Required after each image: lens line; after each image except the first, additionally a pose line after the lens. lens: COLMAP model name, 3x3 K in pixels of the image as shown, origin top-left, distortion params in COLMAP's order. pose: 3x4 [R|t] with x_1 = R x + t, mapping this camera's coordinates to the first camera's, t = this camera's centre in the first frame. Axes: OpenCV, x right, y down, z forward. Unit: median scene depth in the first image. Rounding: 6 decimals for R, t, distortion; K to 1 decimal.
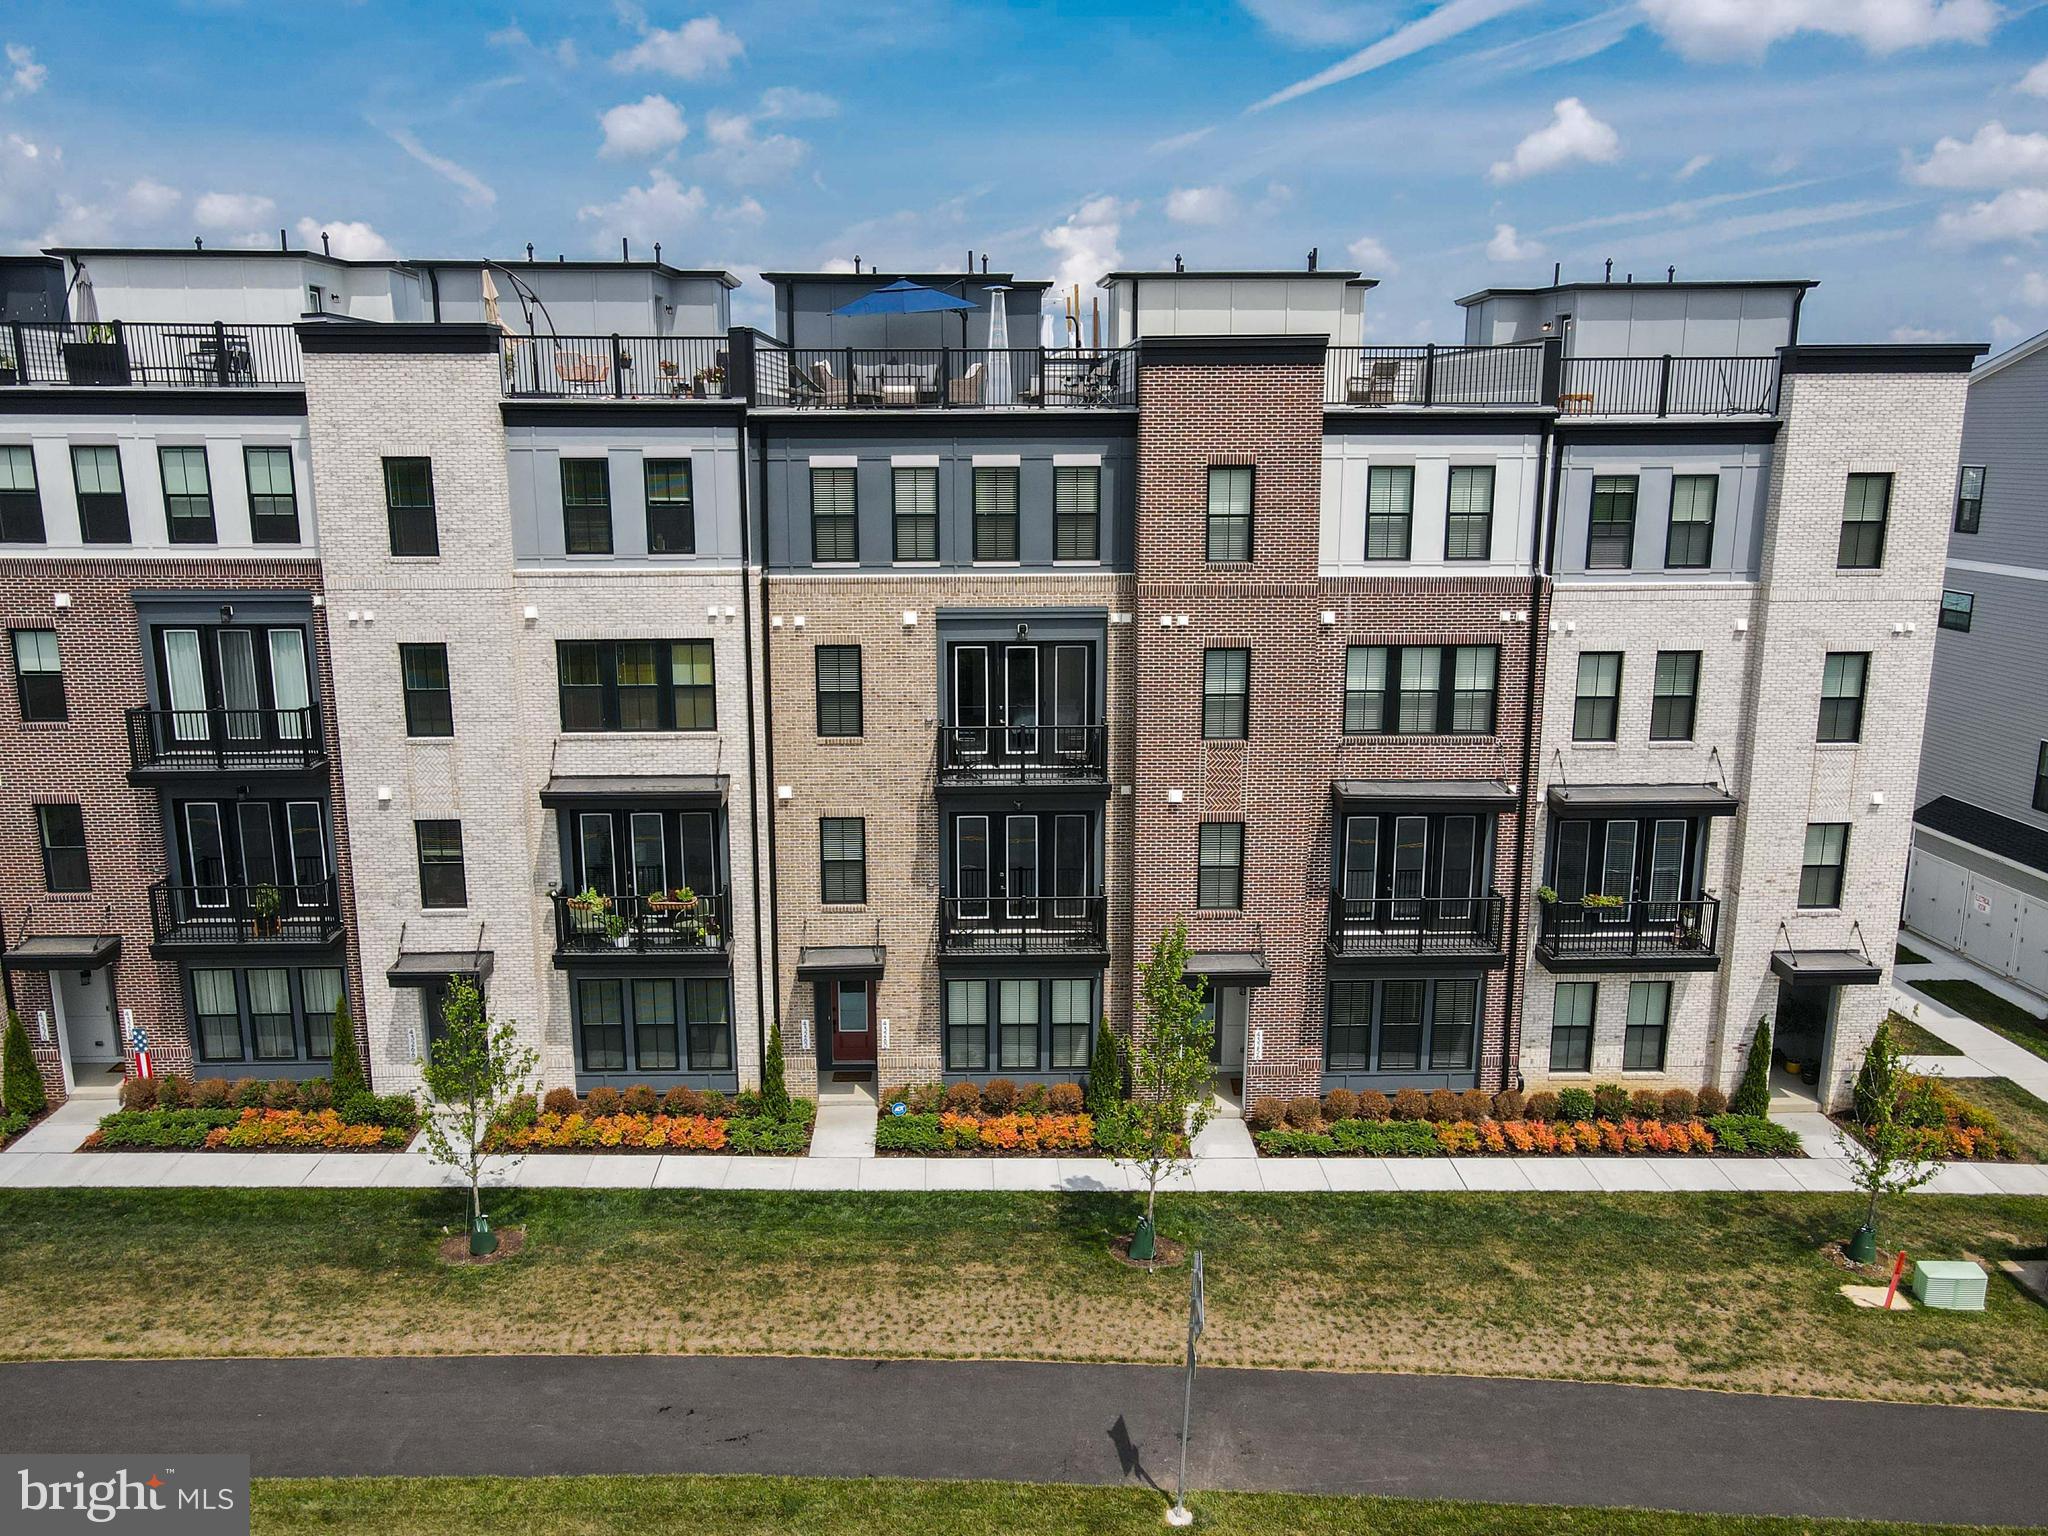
lens RADIAL K [[1468.2, 0, 995.1], [0, 1468.2, 766.2], [0, 0, 1]] dist [0.016286, 0.005947]
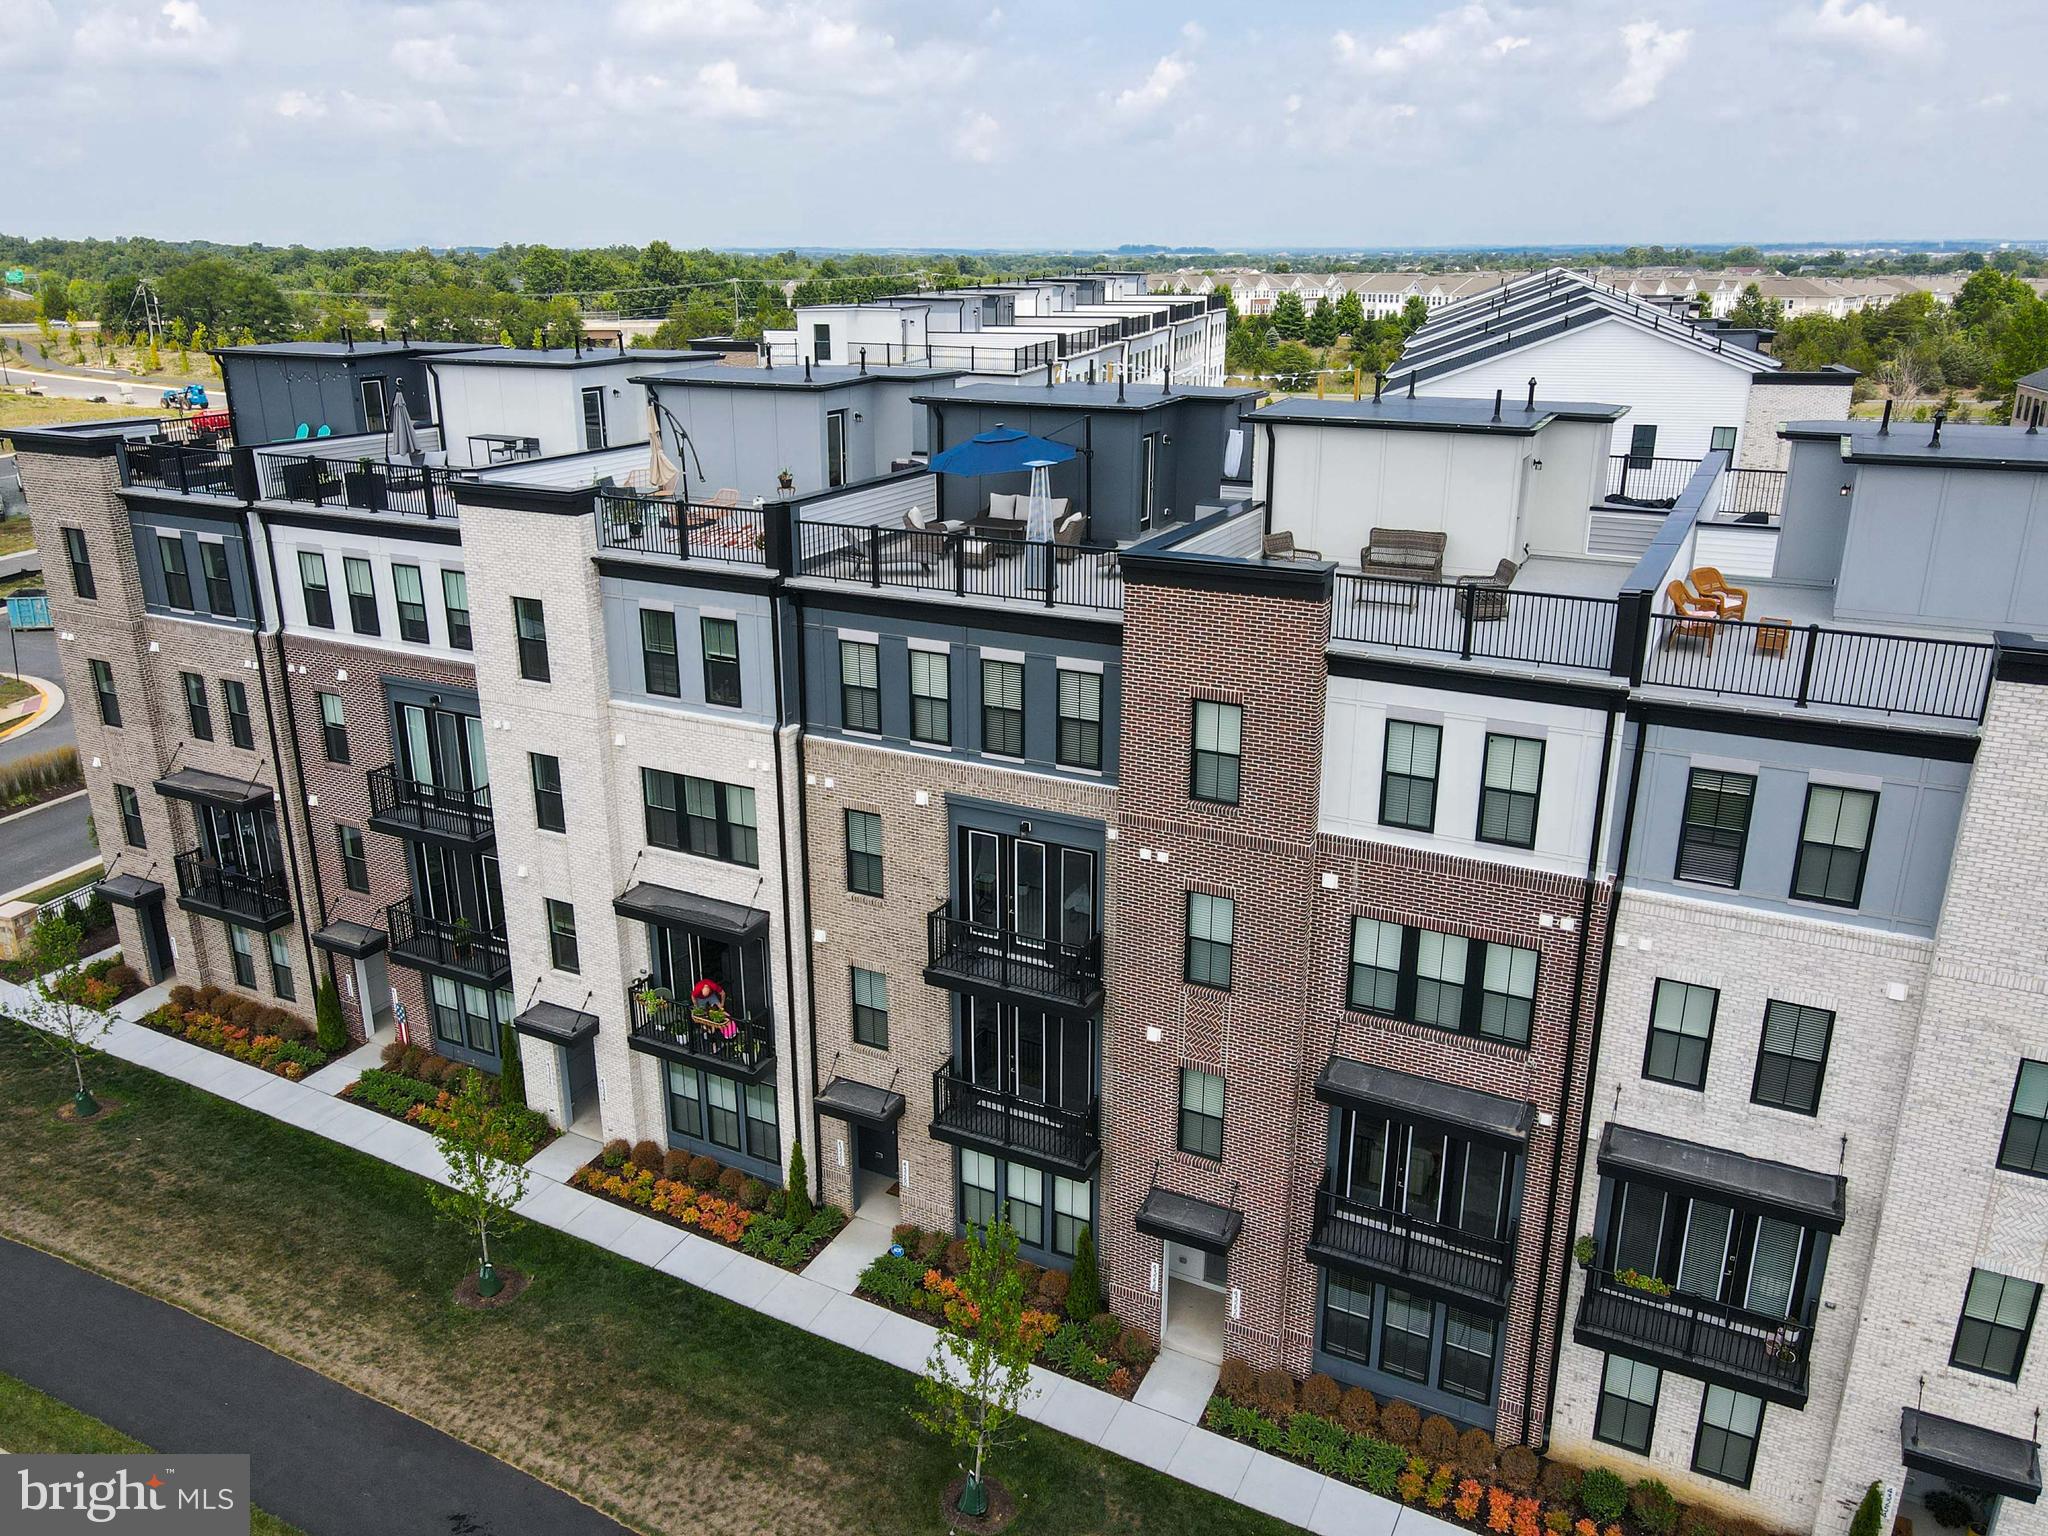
lens RADIAL K [[1459.4, 0, 1024.0], [0, 1459.4, 768.0], [0, 0, 1]] dist [0.005174, 0.003690]
pose [[0.879015, 0.157780, -0.449931, 0.442839], [-0.107216, 0.984902, 0.135918, -0.262557], [0.464583, -0.071234, 0.882660, 0.168604]]
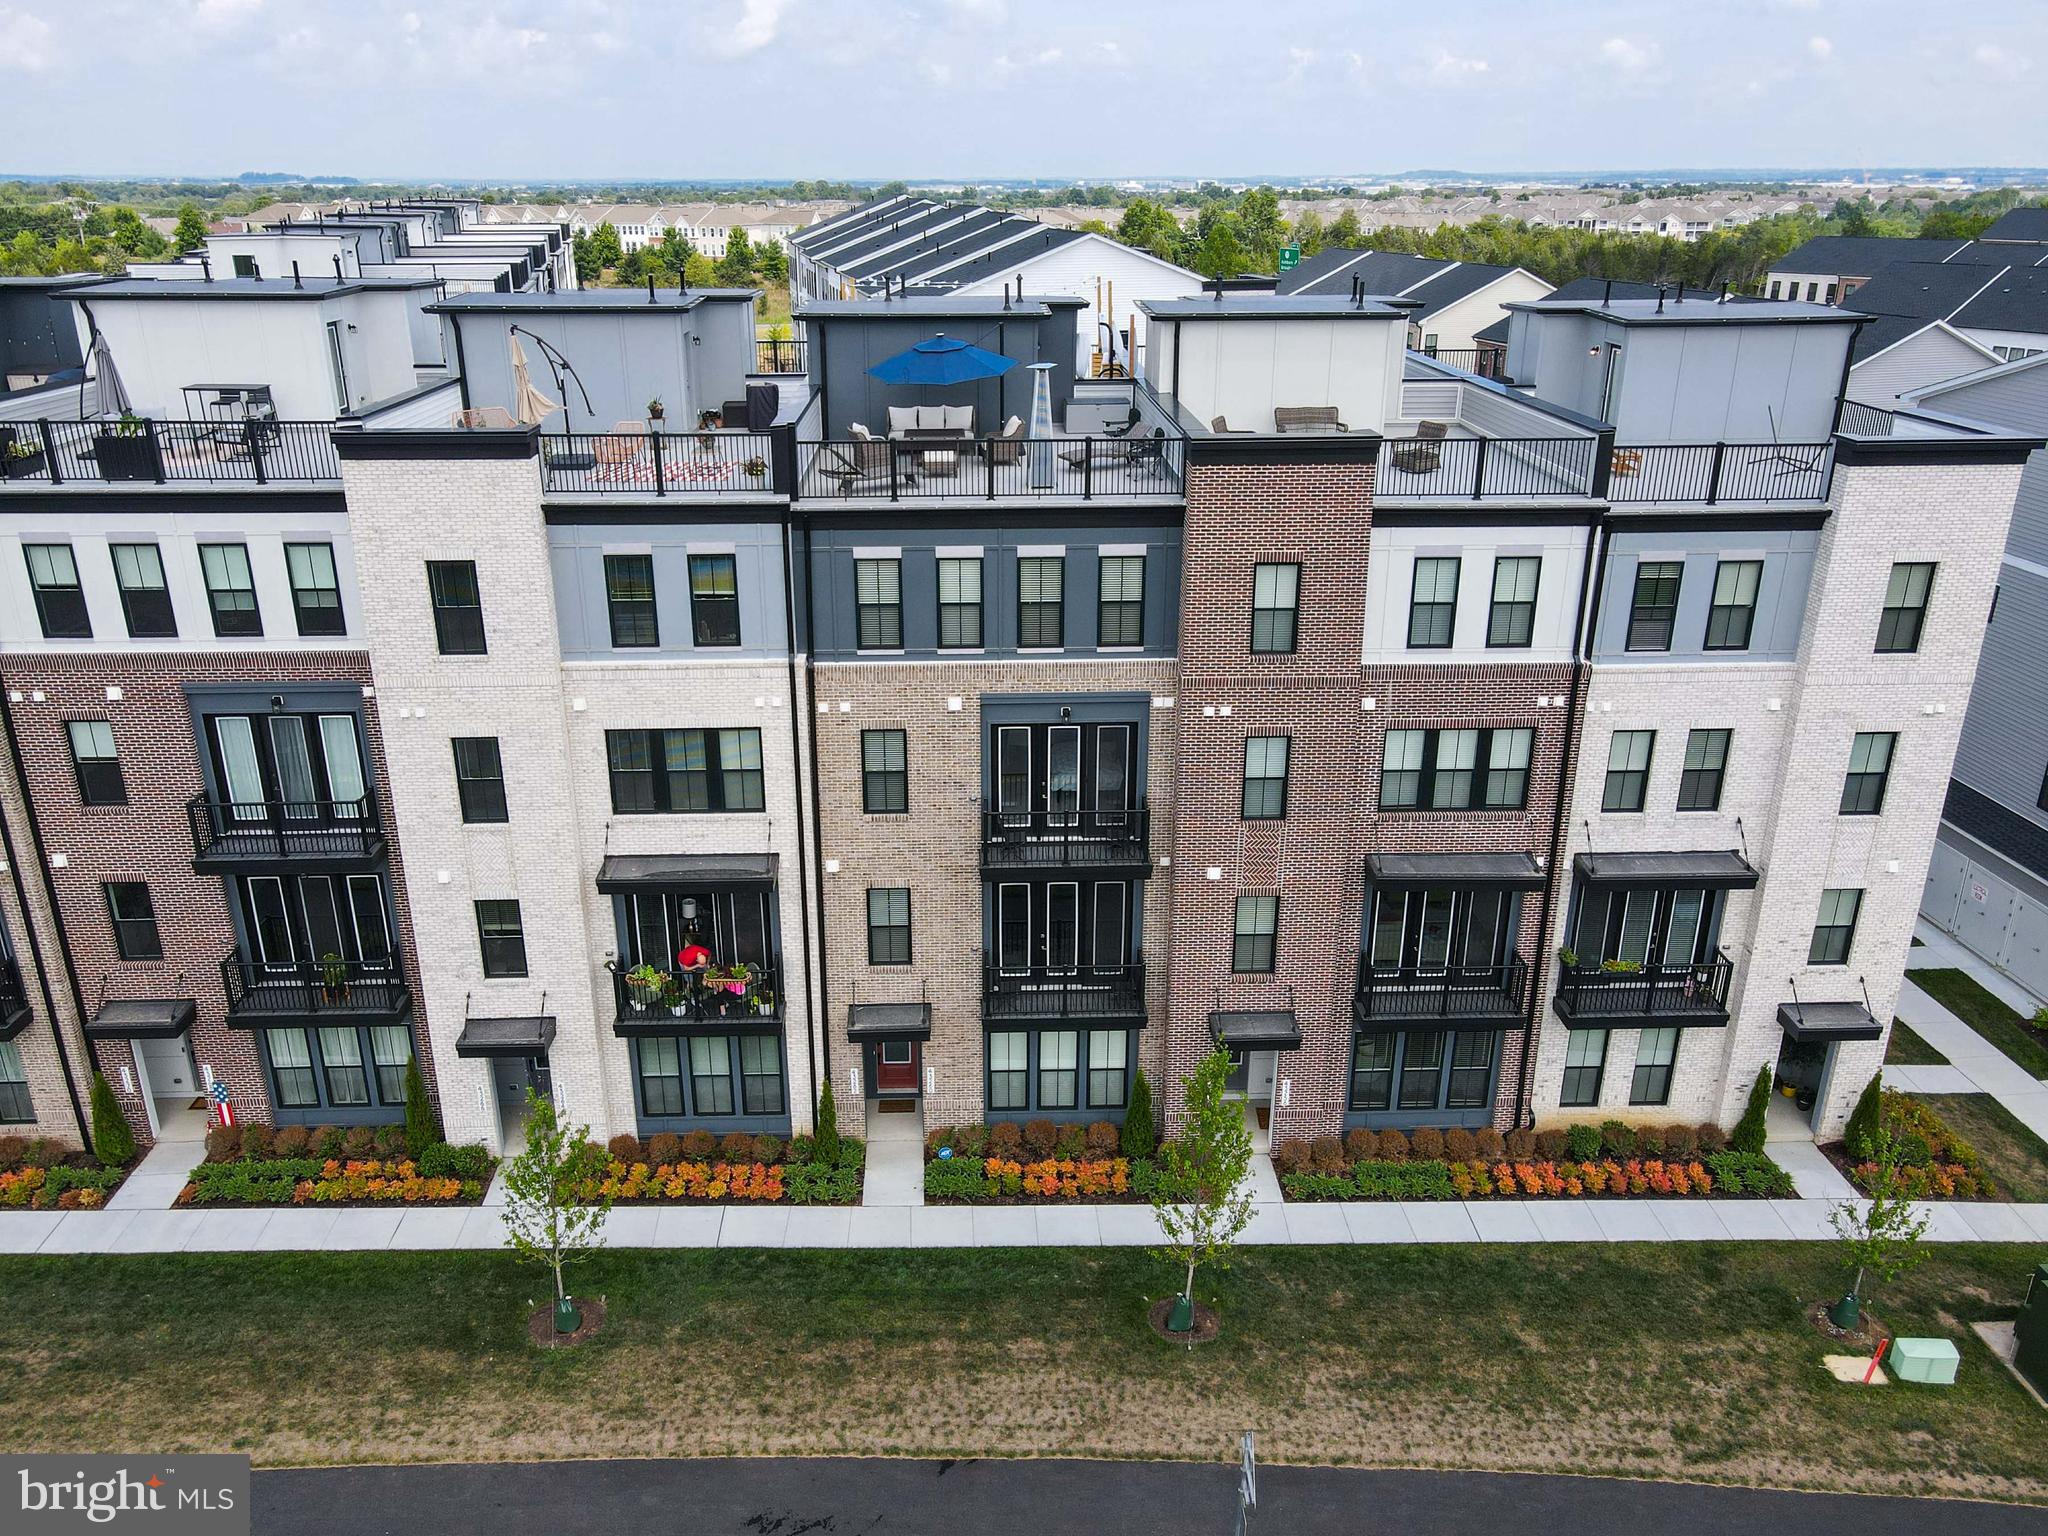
lens RADIAL K [[1464.3, 0, 997.1], [0, 1464.3, 764.9], [0, 0, 1]] dist [0.010608, 0.010809]
pose [[0.999974, -0.002944, 0.006621, -0.035867], [0.001938, 0.989107, 0.147186, -0.208353], [-0.006983, -0.147169, 0.989087, -0.001757]]
